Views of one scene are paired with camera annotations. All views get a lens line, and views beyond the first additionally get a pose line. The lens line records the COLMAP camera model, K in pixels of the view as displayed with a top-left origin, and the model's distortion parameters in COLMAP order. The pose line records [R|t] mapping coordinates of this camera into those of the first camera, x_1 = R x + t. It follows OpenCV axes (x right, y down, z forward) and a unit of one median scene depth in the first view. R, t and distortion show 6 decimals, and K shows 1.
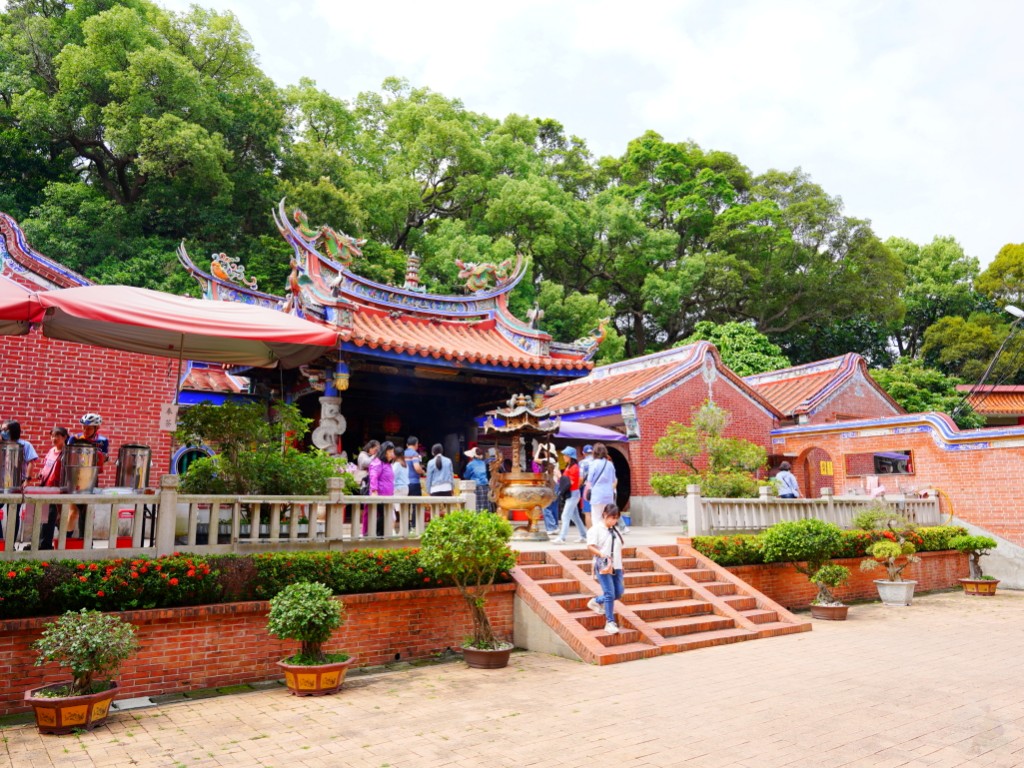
lens RADIAL K [[717.3, 0, 510.2], [0, 717.3, 383.3], [0, 0, 1]] dist [0.003312, -0.001470]
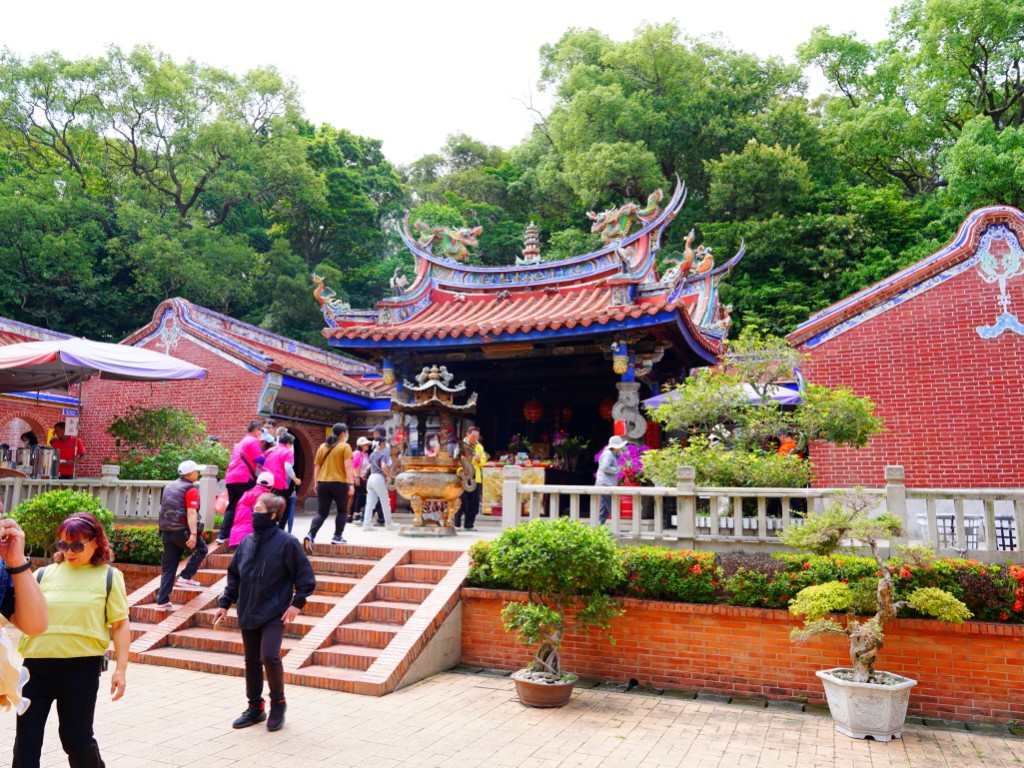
lens RADIAL K [[717.3, 0, 510.6], [0, 717.3, 385.1], [0, 0, 1]] dist [0.003312, -0.001470]
pose [[0.562404, -0.113528, -0.819032, 0.590237], [0.119980, 0.991251, -0.055013, 0.073548], [0.818111, -0.067328, 0.571105, 0.441037]]
